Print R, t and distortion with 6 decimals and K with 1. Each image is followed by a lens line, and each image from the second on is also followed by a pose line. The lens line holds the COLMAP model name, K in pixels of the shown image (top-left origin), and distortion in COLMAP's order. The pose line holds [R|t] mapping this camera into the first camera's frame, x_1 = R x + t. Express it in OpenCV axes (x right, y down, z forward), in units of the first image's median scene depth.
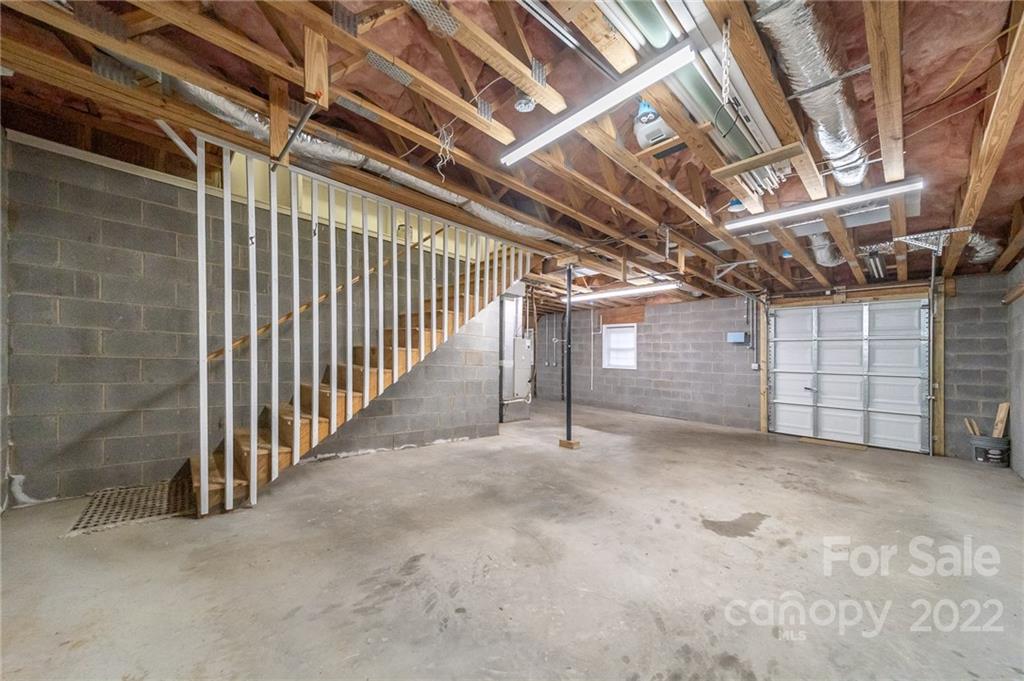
lens RADIAL K [[362.9, 0, 510.8], [0, 362.9, 346.5], [0, 0, 1]] dist [0.010077, -0.000016]
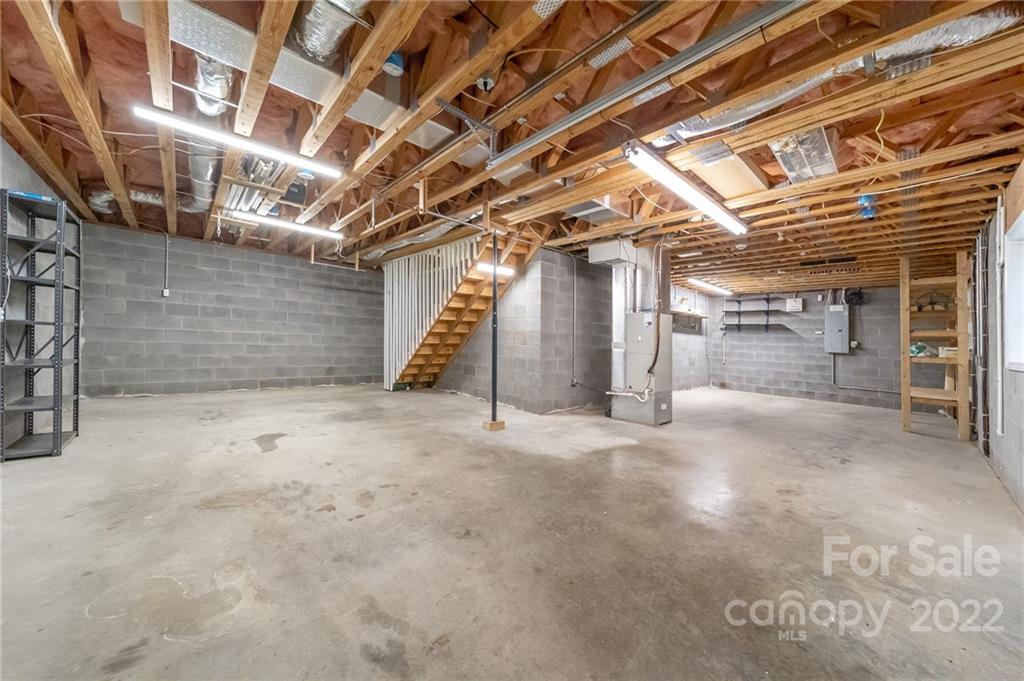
lens RADIAL K [[362.9, 0, 510.8], [0, 362.9, 346.5], [0, 0, 1]] dist [0.010077, -0.000016]
pose [[-0.004615, -0.016541, -0.999853, 1.337715], [-0.006920, 0.999840, -0.016509, 0.103208], [0.999965, 0.006843, -0.004729, 1.284542]]
